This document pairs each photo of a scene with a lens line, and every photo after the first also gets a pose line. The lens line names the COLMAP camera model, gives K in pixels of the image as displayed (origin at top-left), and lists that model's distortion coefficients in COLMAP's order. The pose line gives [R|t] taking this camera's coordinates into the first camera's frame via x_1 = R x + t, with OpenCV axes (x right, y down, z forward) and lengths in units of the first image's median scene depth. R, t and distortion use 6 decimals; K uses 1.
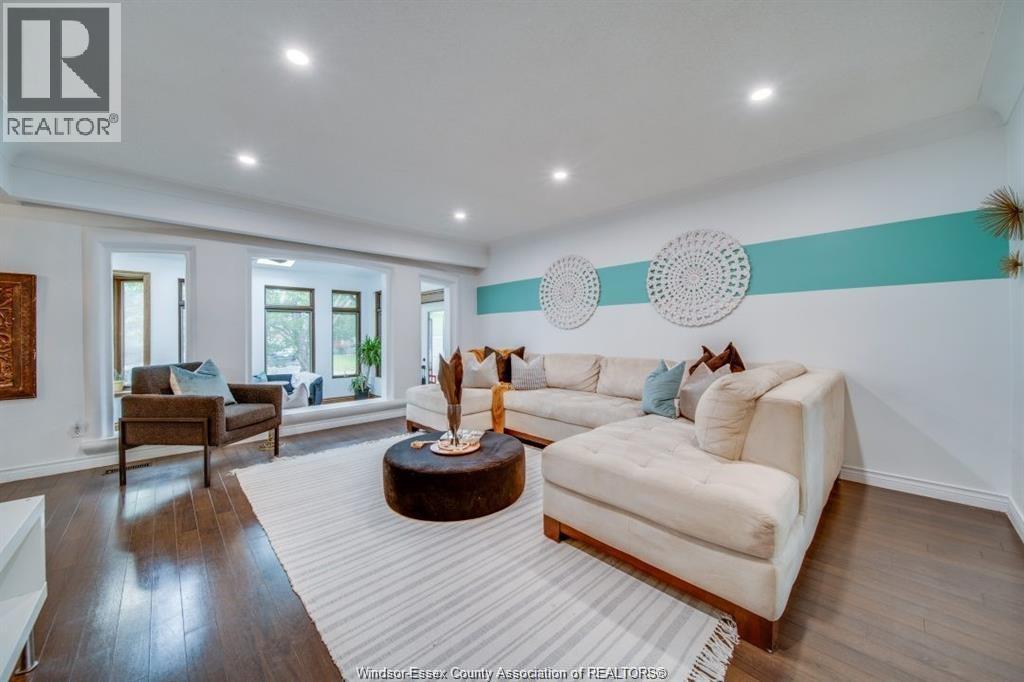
lens RADIAL K [[381.8, 0, 512.0], [0, 381.8, 341.0], [0, 0, 1]] dist [-0.000242, -0.000067]
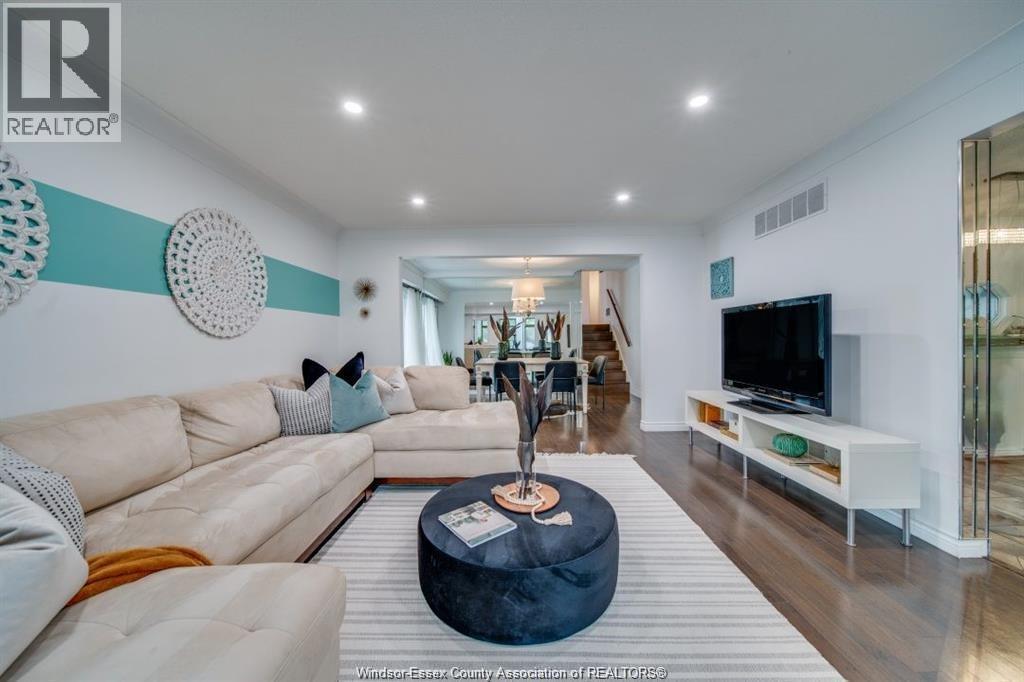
lens RADIAL K [[362.4, 0, 512.0], [0, 362.4, 341.0], [0, 0, 1]] dist [-0.001207, -0.000200]
pose [[-0.721720, -0.027779, 0.691628, -0.421384], [-0.022330, 0.999609, 0.016847, -0.053392], [-0.691825, -0.003286, -0.722058, 1.063391]]
